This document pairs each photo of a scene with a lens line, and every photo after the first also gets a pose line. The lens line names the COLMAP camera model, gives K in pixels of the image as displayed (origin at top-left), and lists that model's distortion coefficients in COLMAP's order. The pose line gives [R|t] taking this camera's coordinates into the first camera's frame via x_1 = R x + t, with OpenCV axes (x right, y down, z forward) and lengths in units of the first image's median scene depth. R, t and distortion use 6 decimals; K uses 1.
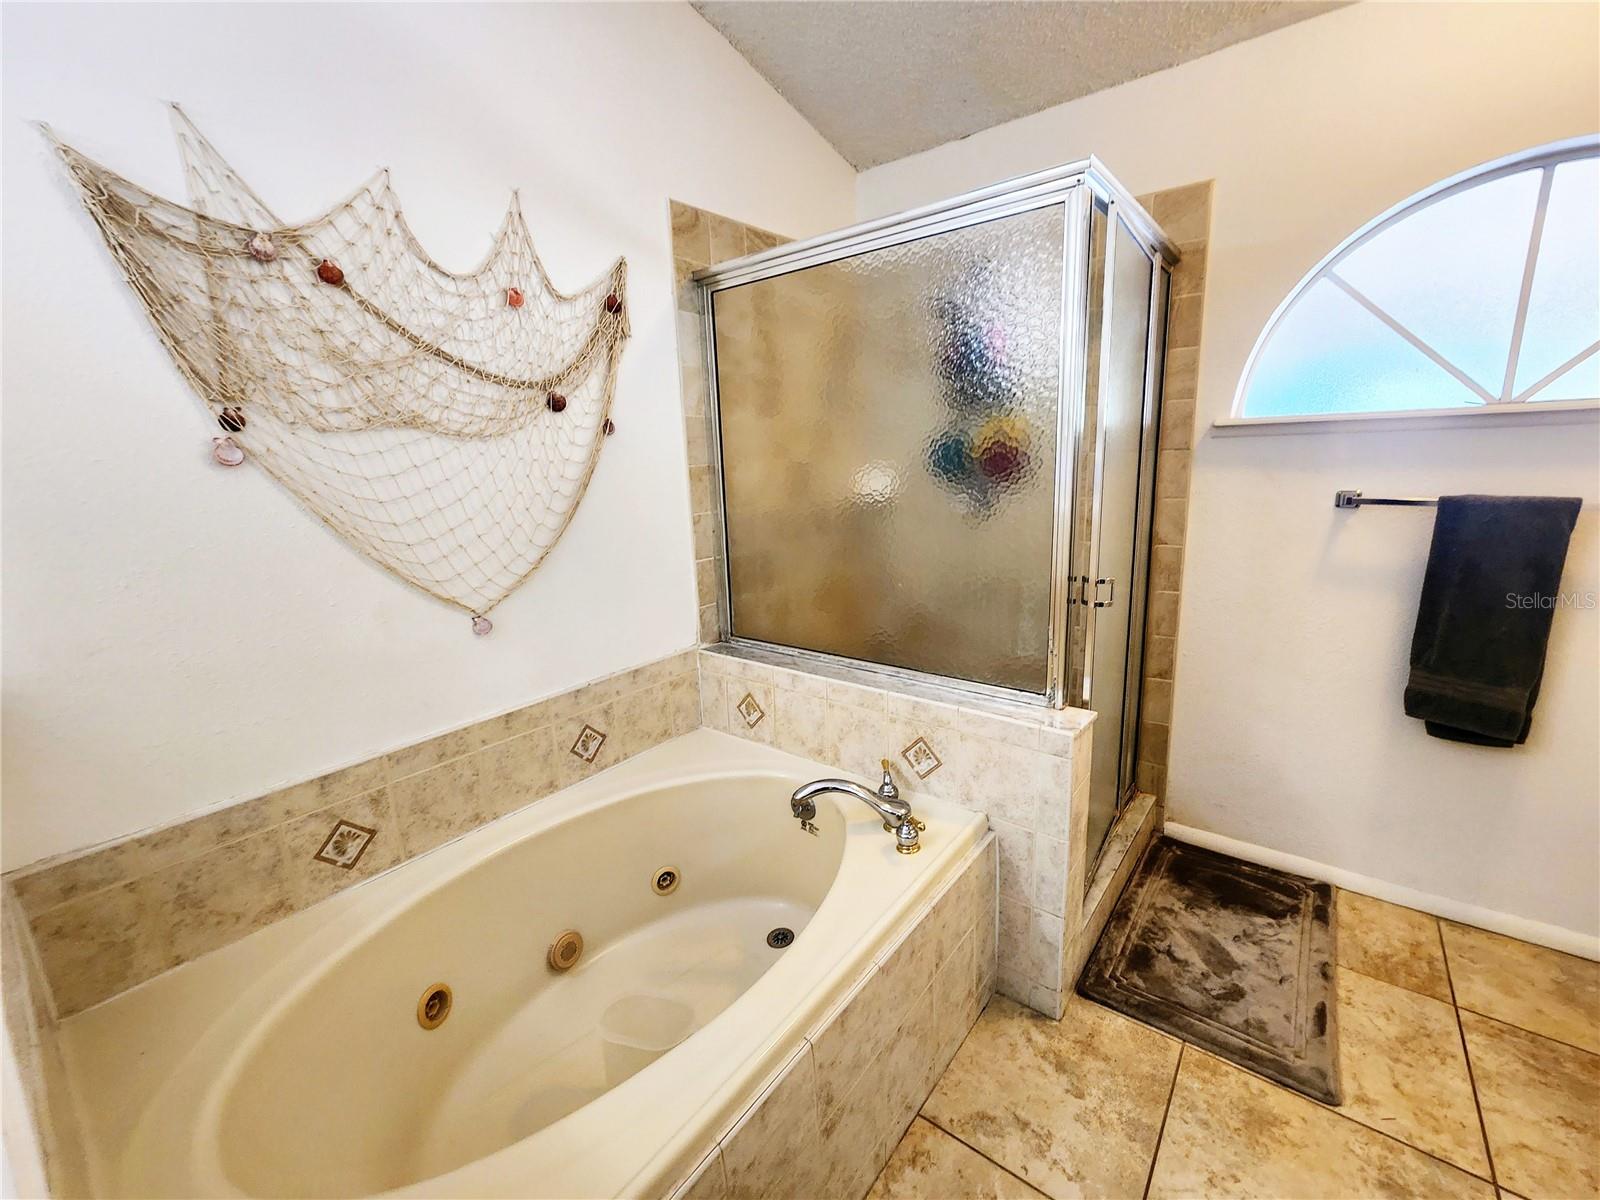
lens RADIAL K [[663.6, 0, 806.7], [0, 663.6, 601.8], [0, 0, 1]] dist [-0.004417, 0.000632]
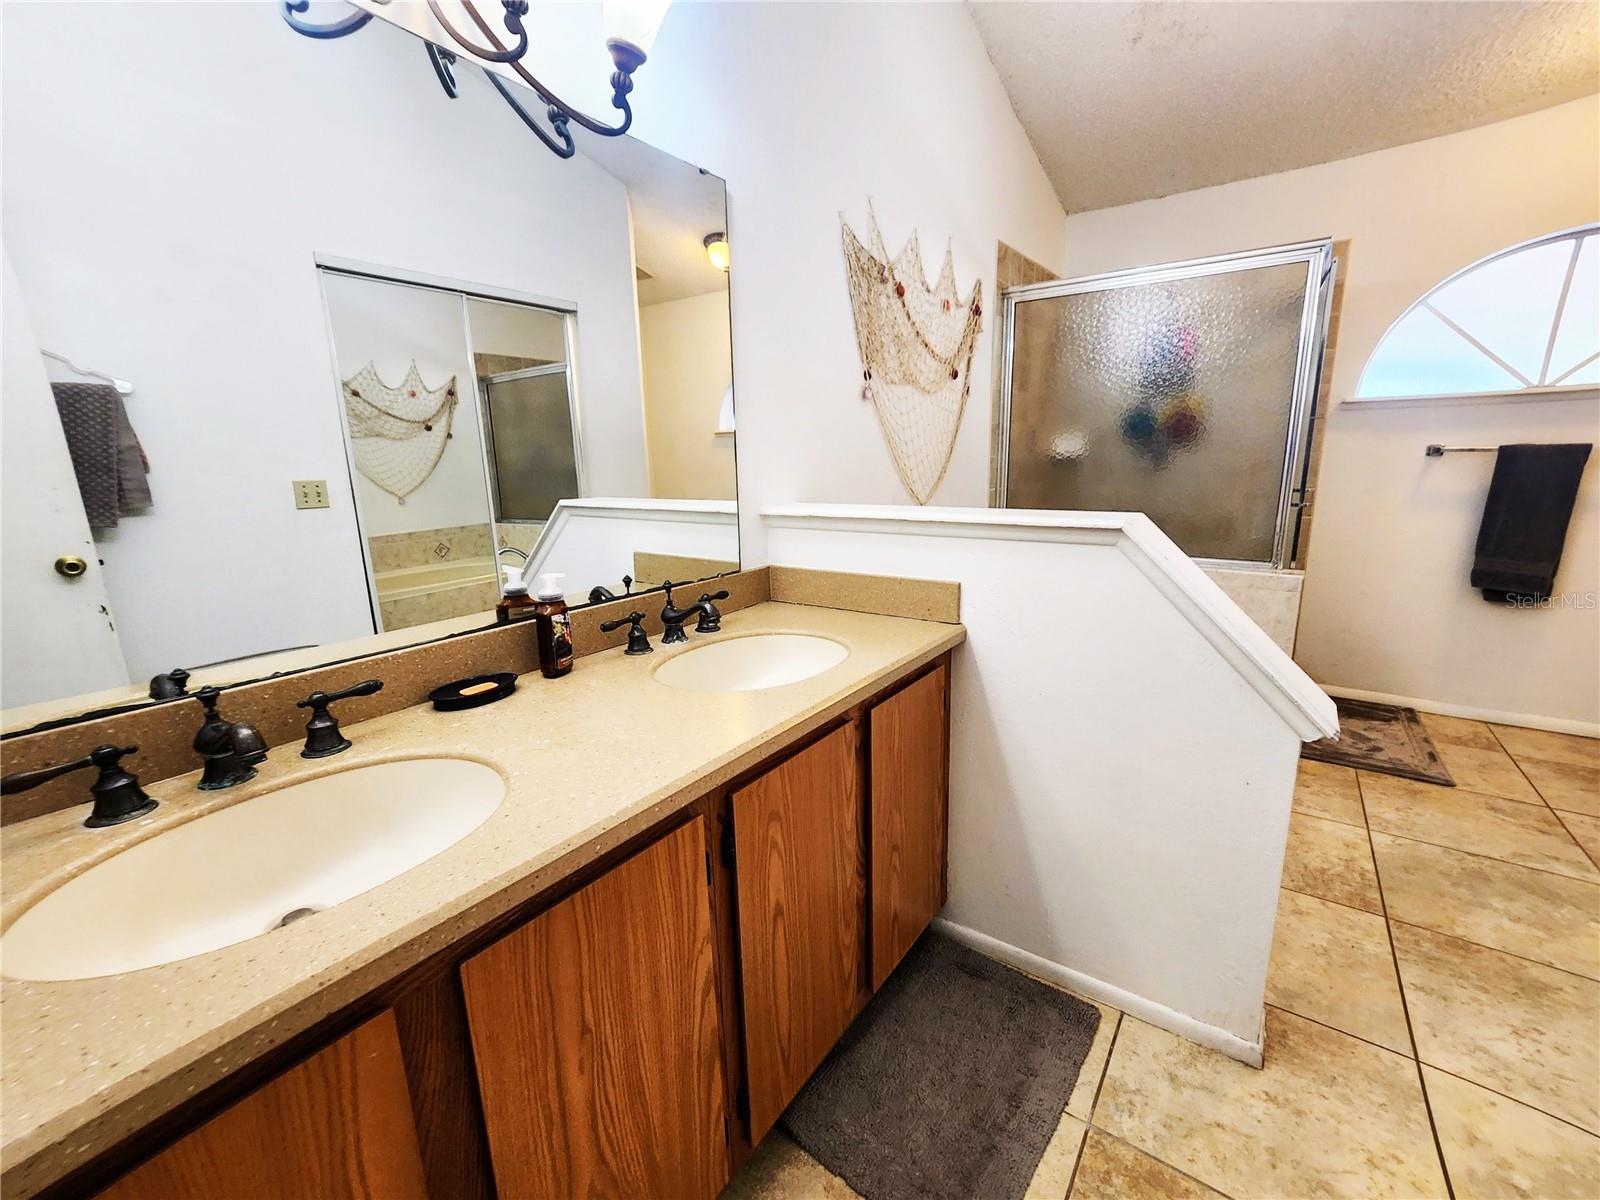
lens RADIAL K [[666.1, 0, 804.4], [0, 666.1, 610.5], [0, 0, 1]] dist [-0.039357, 0.018479]
pose [[0.999336, 0.005031, 0.036090, -0.819260], [-0.005462, 0.999915, 0.011839, 0.243072], [-0.036028, -0.012028, 0.999278, -0.548023]]
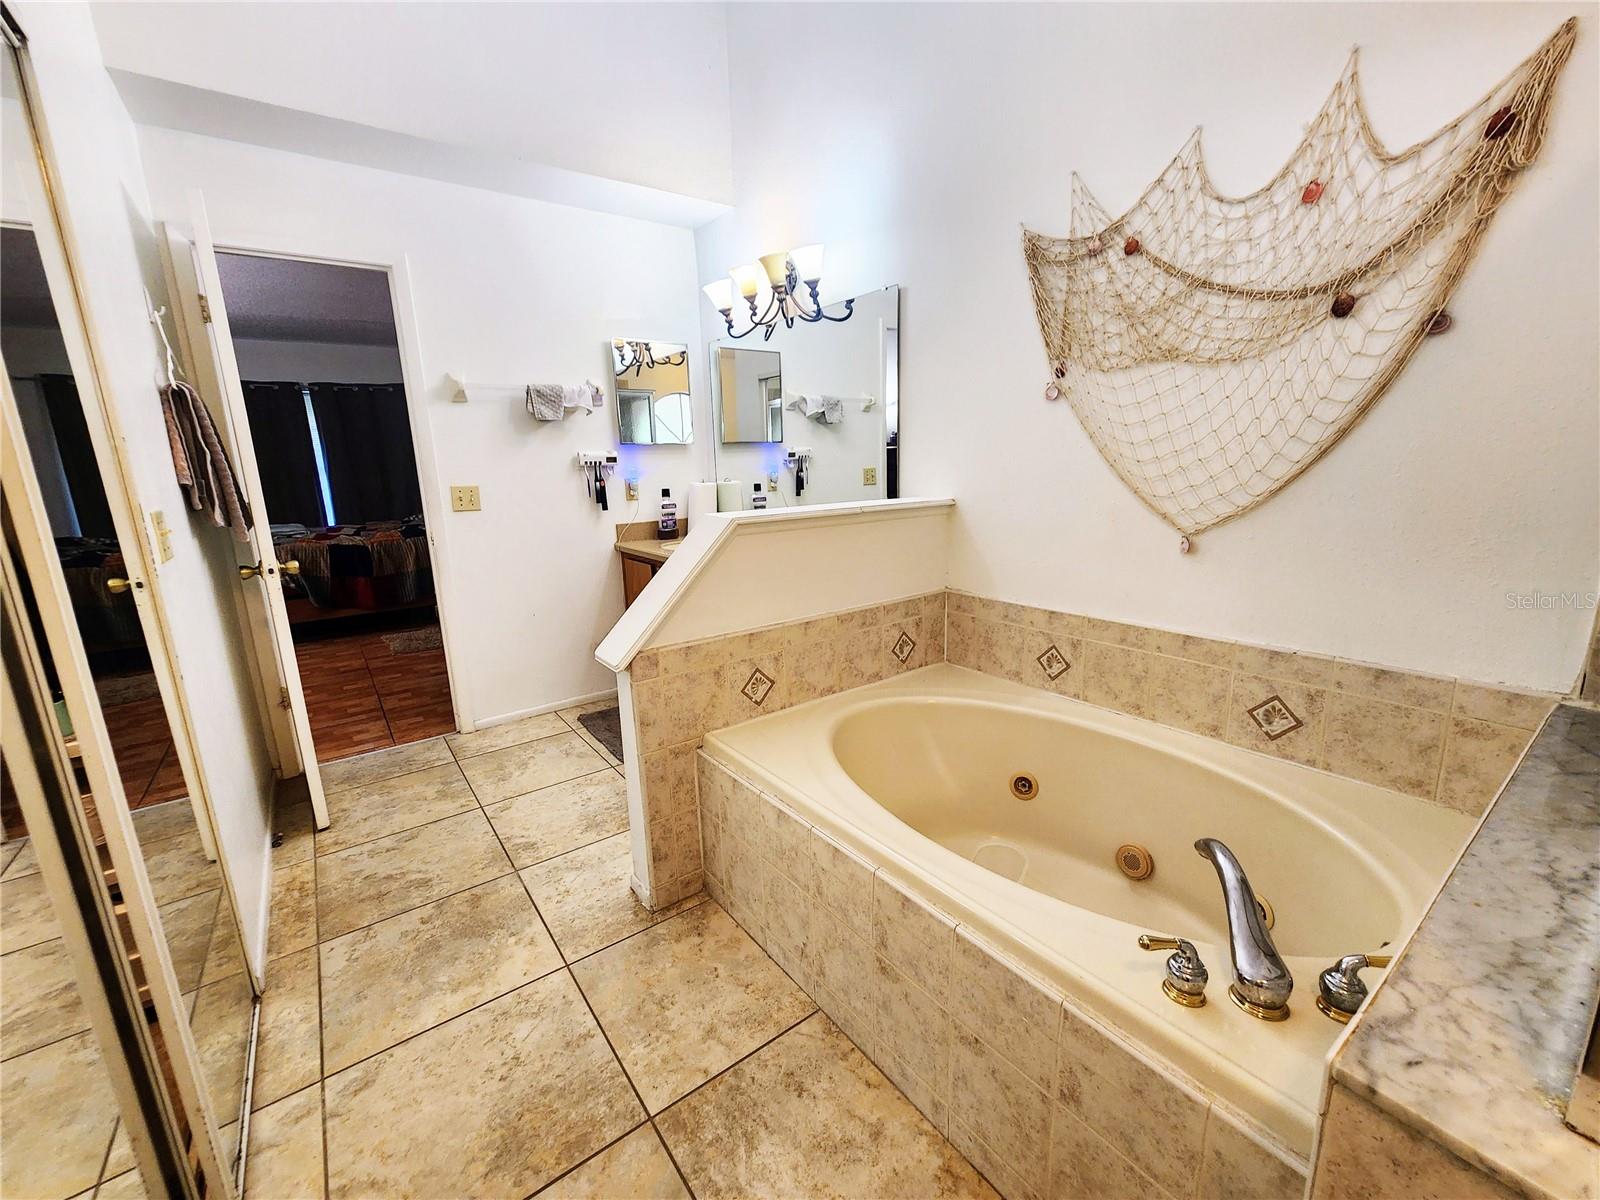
lens RADIAL K [[663.6, 0, 806.7], [0, 663.6, 601.8], [0, 0, 1]] dist [-0.004417, 0.000632]
pose [[-0.262617, 0.256058, -0.930305, 0.680913], [-0.161284, 0.938933, 0.303962, -0.103865], [0.951325, 0.229869, -0.205281, 0.655013]]
